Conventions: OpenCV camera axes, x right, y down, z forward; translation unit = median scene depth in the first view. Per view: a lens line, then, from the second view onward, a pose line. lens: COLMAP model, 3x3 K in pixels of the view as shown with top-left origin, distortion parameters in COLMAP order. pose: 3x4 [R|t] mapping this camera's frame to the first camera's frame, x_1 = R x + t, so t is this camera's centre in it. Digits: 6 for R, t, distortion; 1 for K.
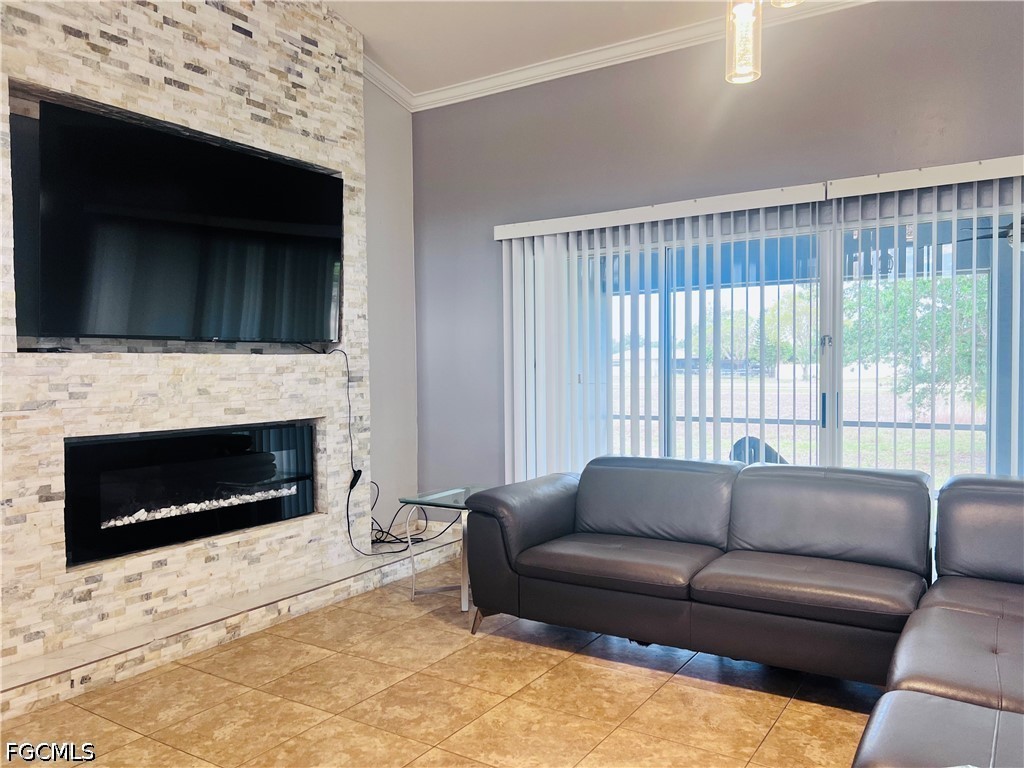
lens RADIAL K [[773.0, 0, 512.6], [0, 773.0, 387.4], [0, 0, 1]] dist [0.055269, -0.059426]
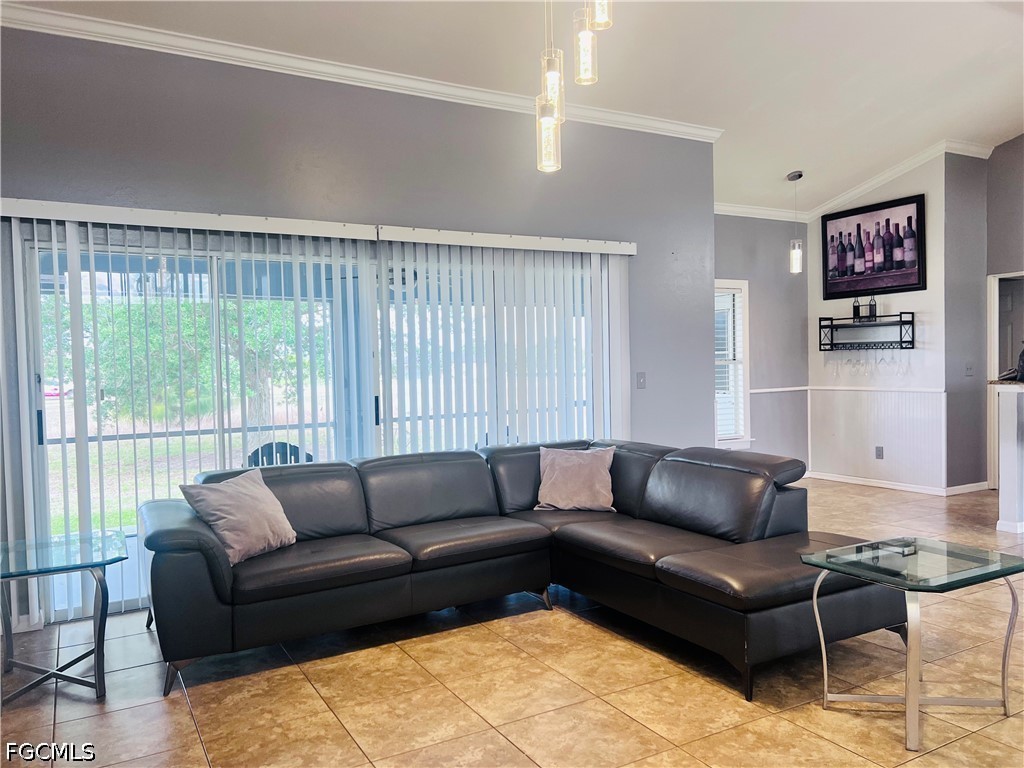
lens RADIAL K [[773.0, 0, 503.2], [0, 773.0, 386.4], [0, 0, 1]] dist [0.055269, -0.059426]
pose [[0.467867, -0.022939, 0.883501, -0.640595], [0.042509, 0.999090, 0.003429, -0.004817], [-0.882776, 0.035953, 0.468416, 0.277451]]
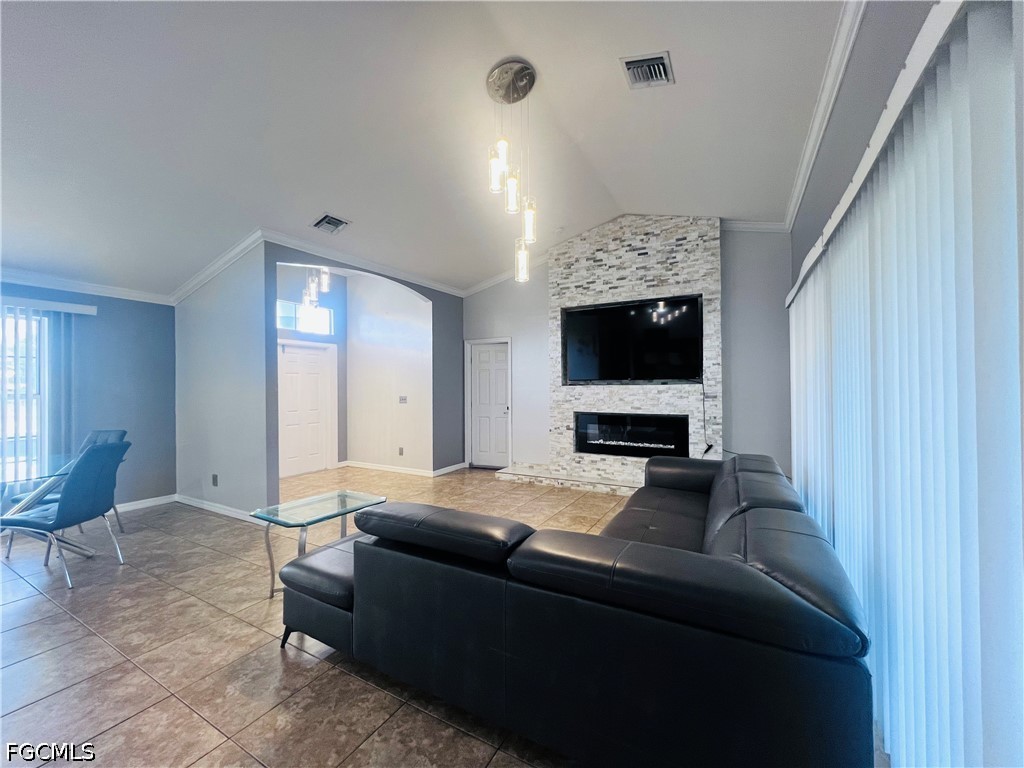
lens RADIAL K [[409.8, 0, 512.1], [0, 409.8, 383.6], [0, 0, 1]] dist [-0.002255, 0.000739]
pose [[0.067826, 0.001418, -0.997696, 1.018482], [-0.023483, 0.999724, -0.000176, -0.042332], [0.997421, 0.023441, 0.067841, 0.569007]]
